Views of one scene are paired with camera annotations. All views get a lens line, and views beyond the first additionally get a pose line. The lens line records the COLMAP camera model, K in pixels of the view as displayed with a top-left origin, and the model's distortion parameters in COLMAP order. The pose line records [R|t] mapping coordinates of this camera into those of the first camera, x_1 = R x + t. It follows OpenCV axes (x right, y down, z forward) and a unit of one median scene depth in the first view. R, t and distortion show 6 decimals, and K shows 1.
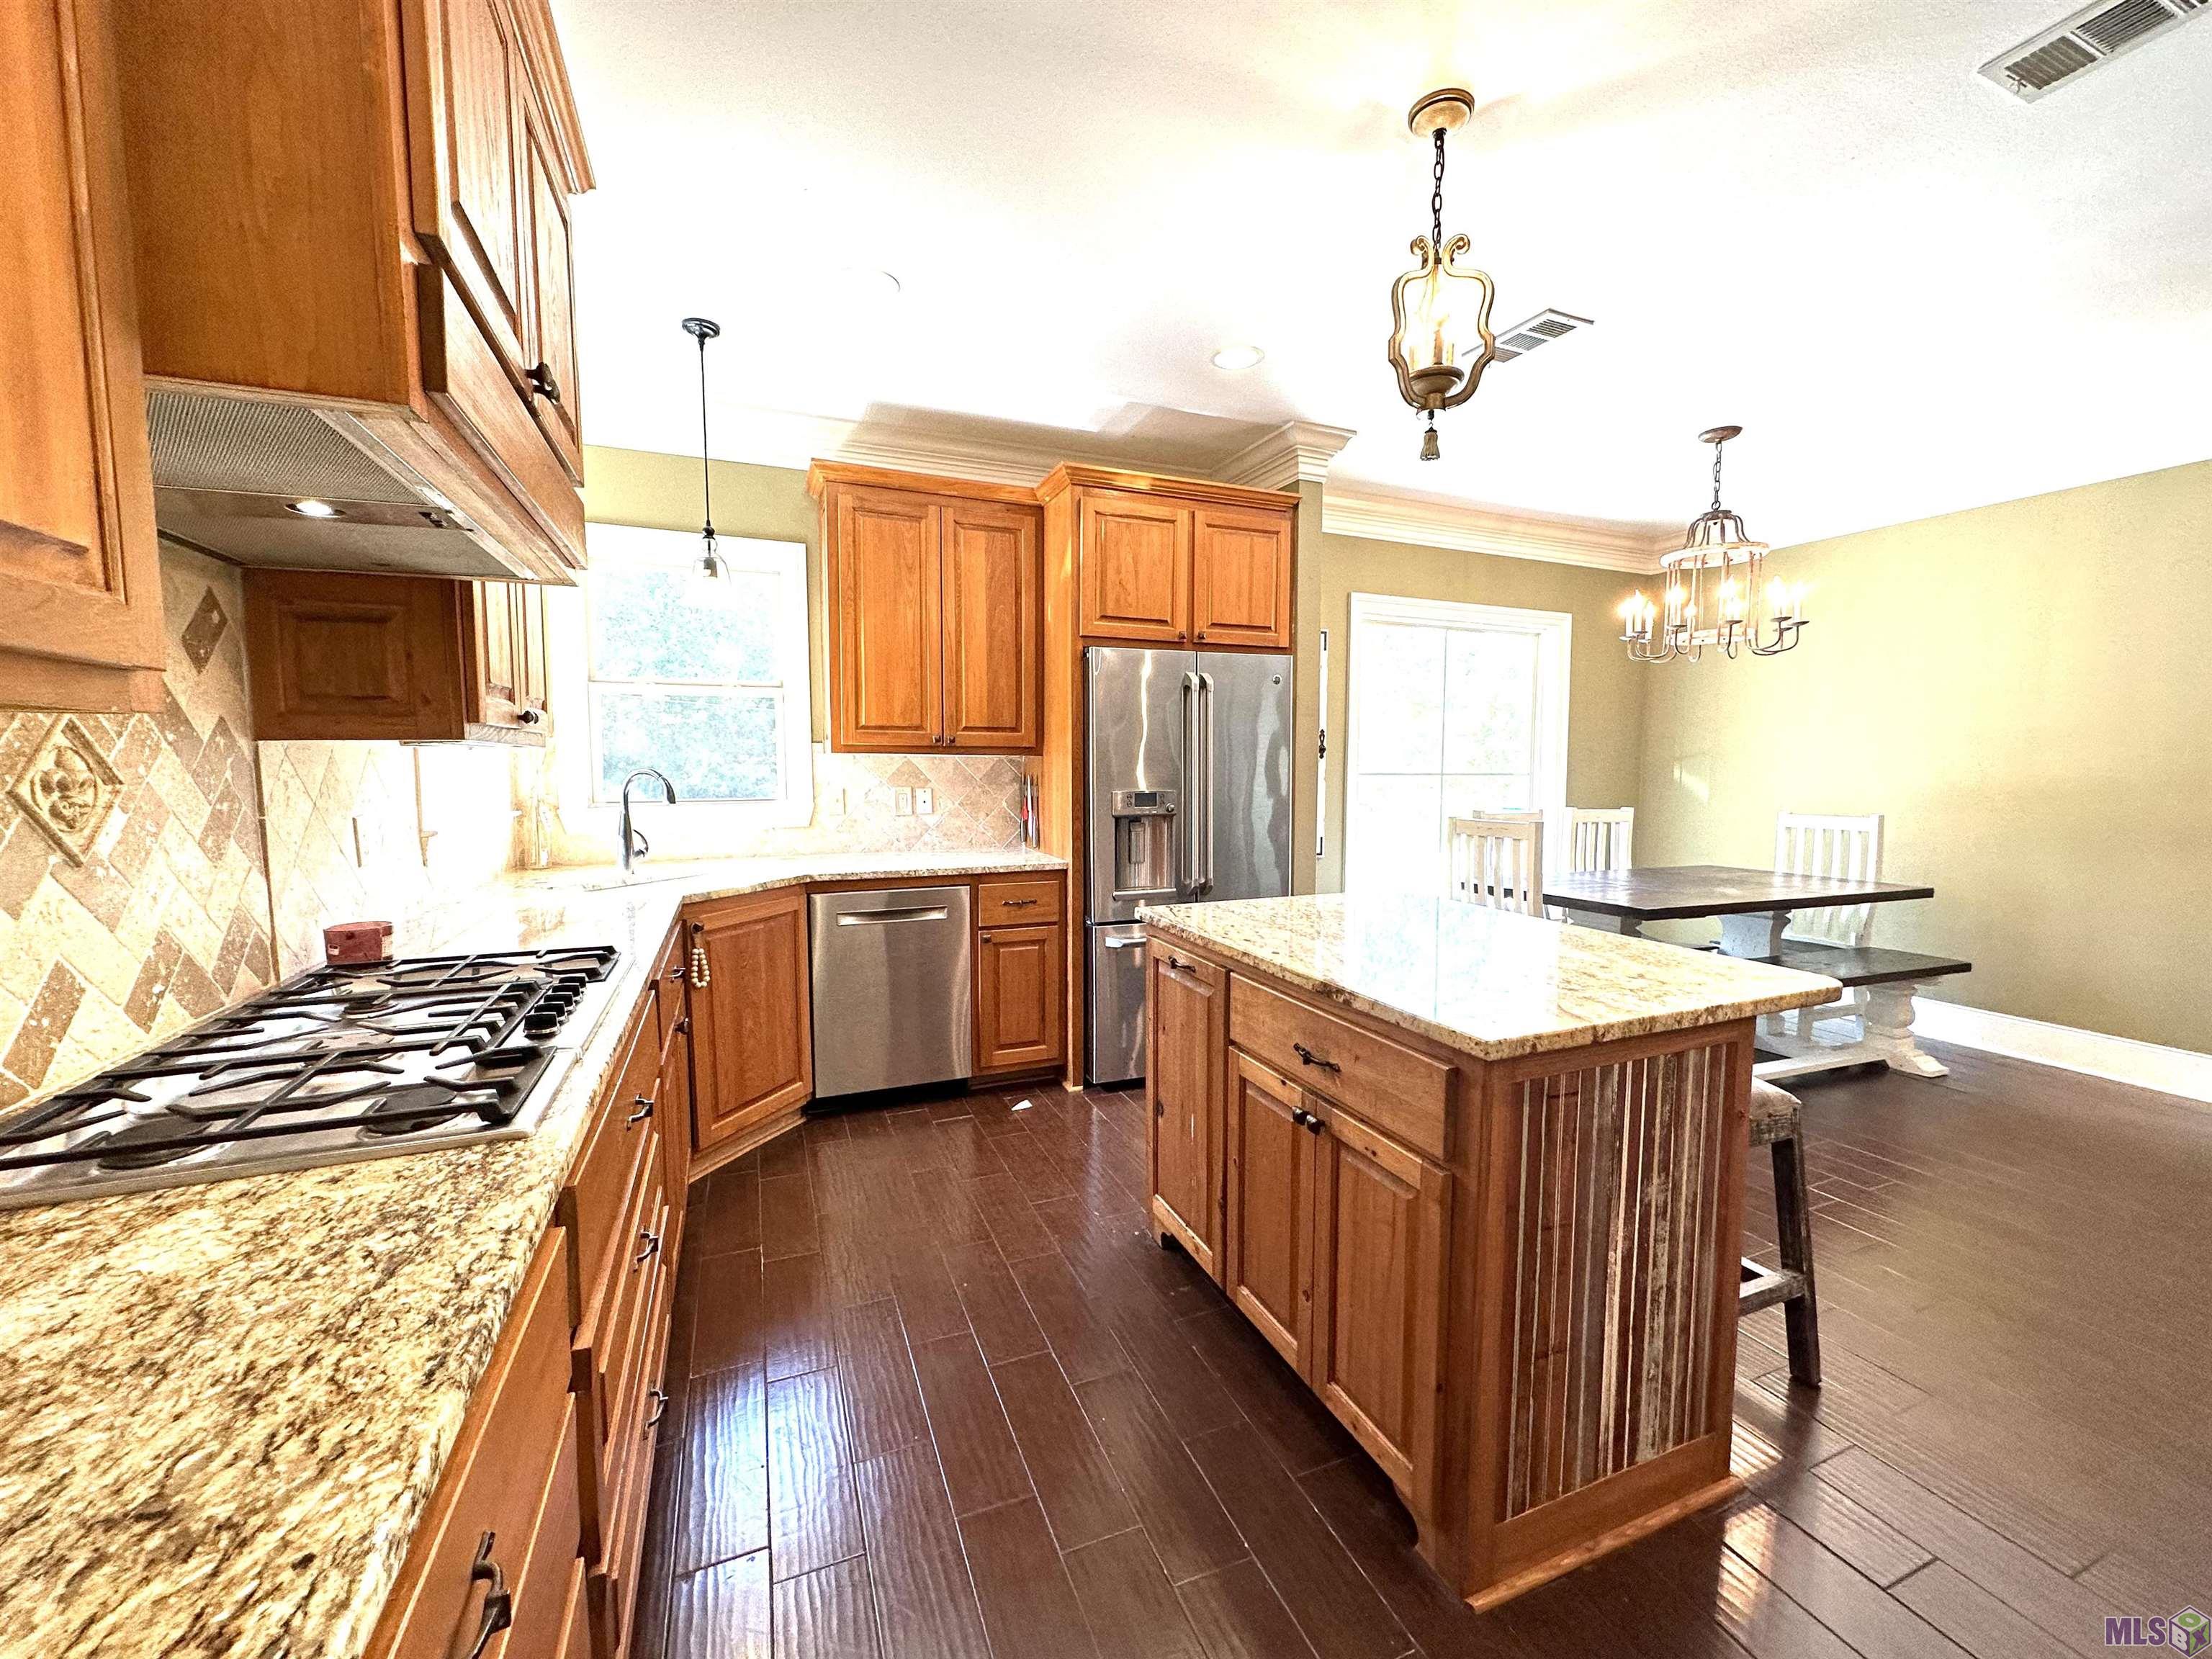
lens RADIAL K [[882.7, 0, 1108.5], [0, 882.7, 830.7], [0, 0, 1]] dist [0.000064, -0.000185]
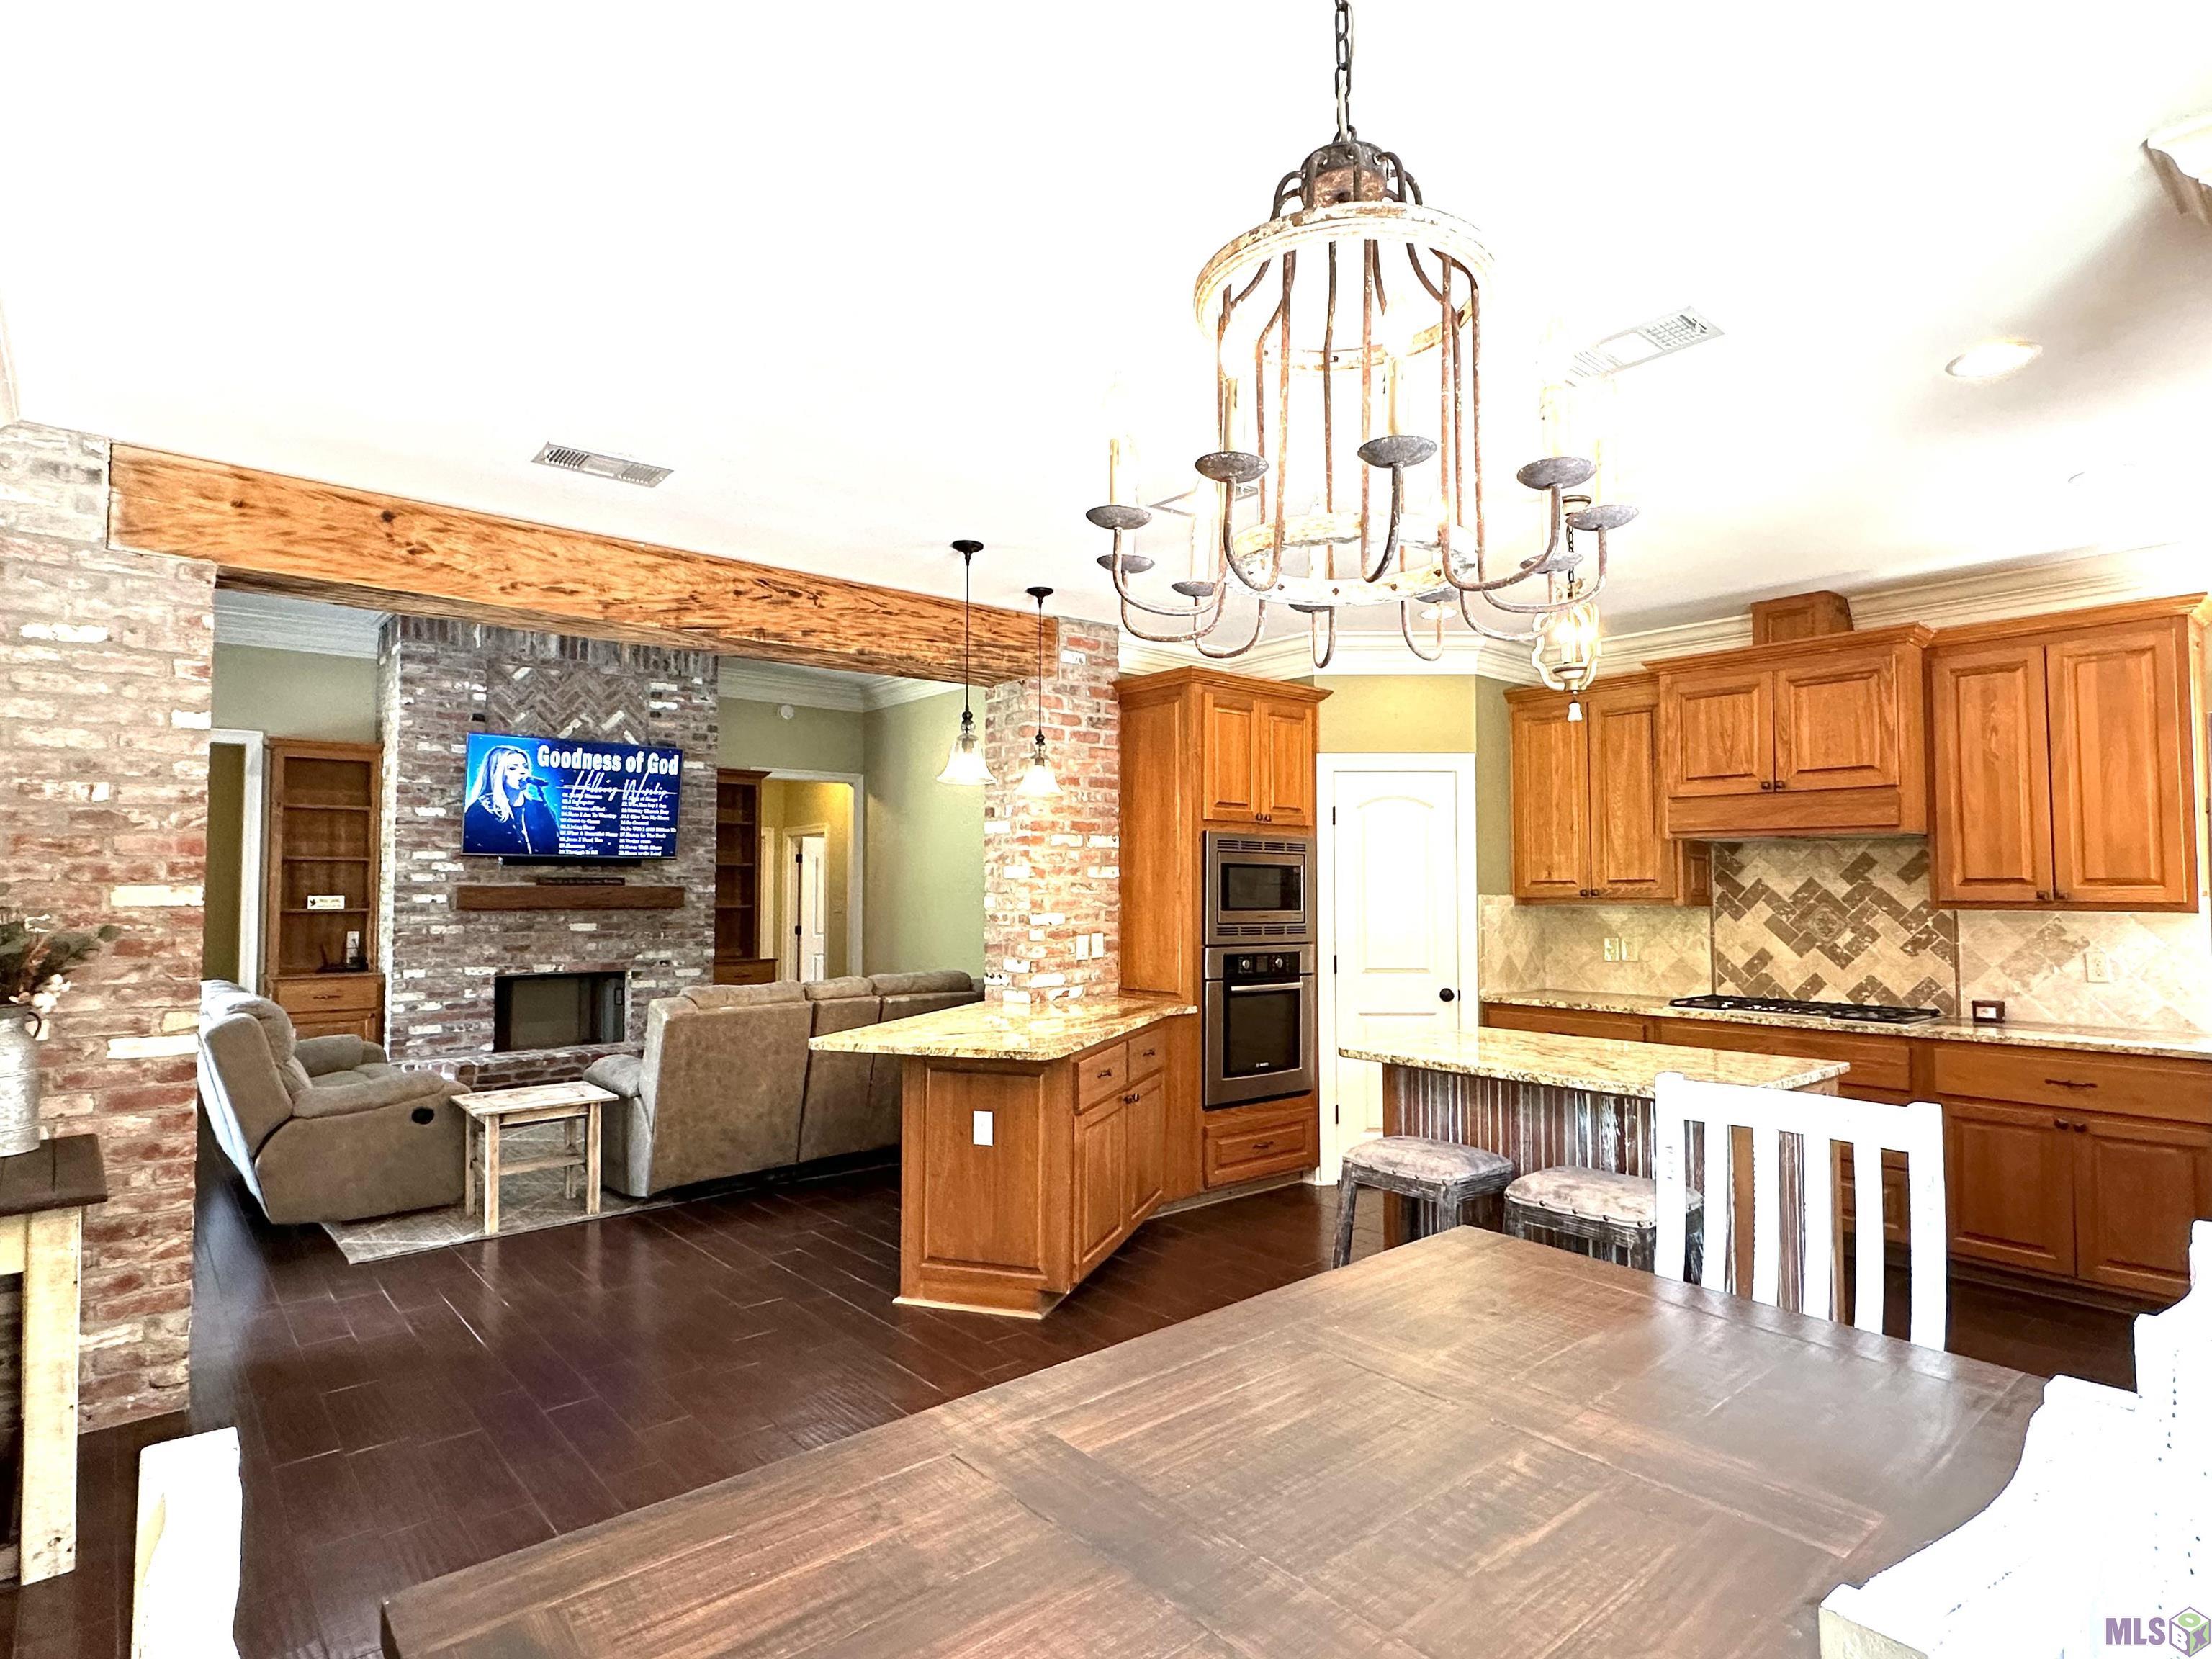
lens RADIAL K [[1175.5, 0, 1103.4], [0, 1175.5, 840.3], [0, 0, 1]] dist [0.001876, 0.000273]
pose [[-0.952201, -0.010563, -0.305290, 0.930603], [-0.022361, 0.999131, 0.035176, -0.150382], [0.304653, 0.040321, -0.951610, 1.432703]]
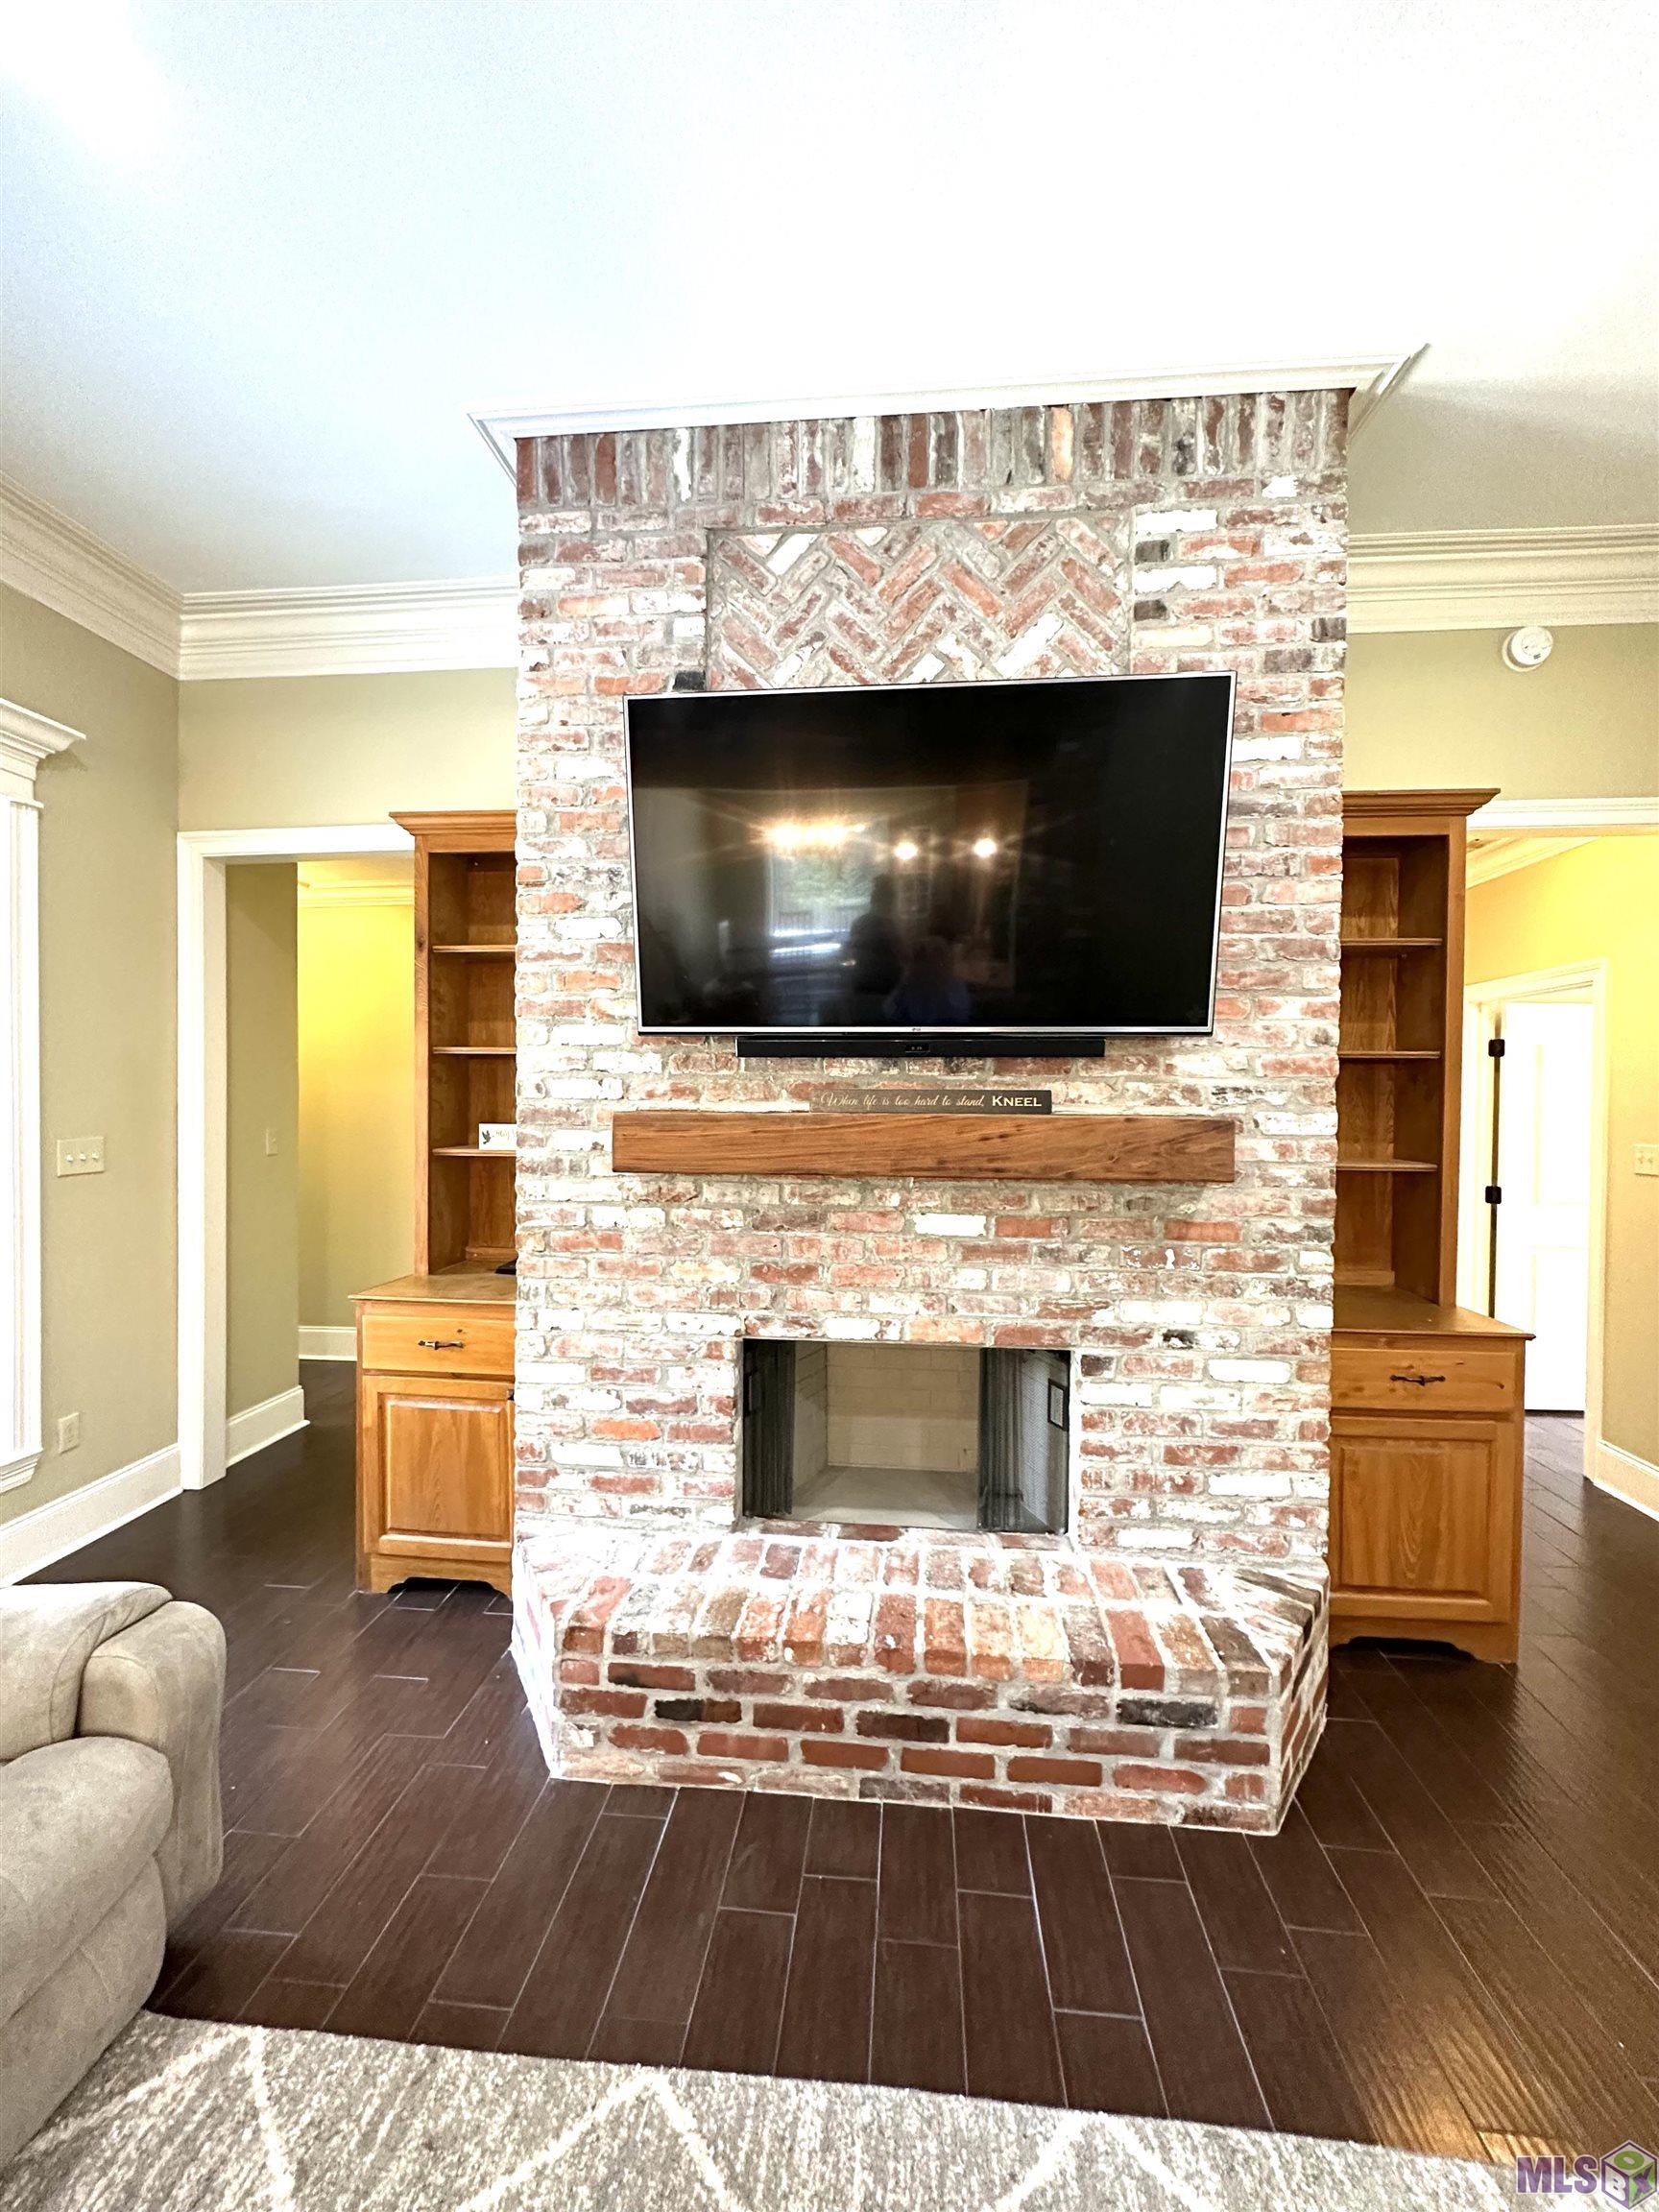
lens RADIAL K [[882.7, 0, 830.7], [0, 882.7, 1107.0], [0, 0, 1]] dist [0.000064, -0.000185]
pose [[-0.883729, -0.014293, 0.467781, 0.976753], [0.031987, 0.995351, 0.090843, -0.018034], [-0.466905, 0.095244, -0.879163, -0.527512]]
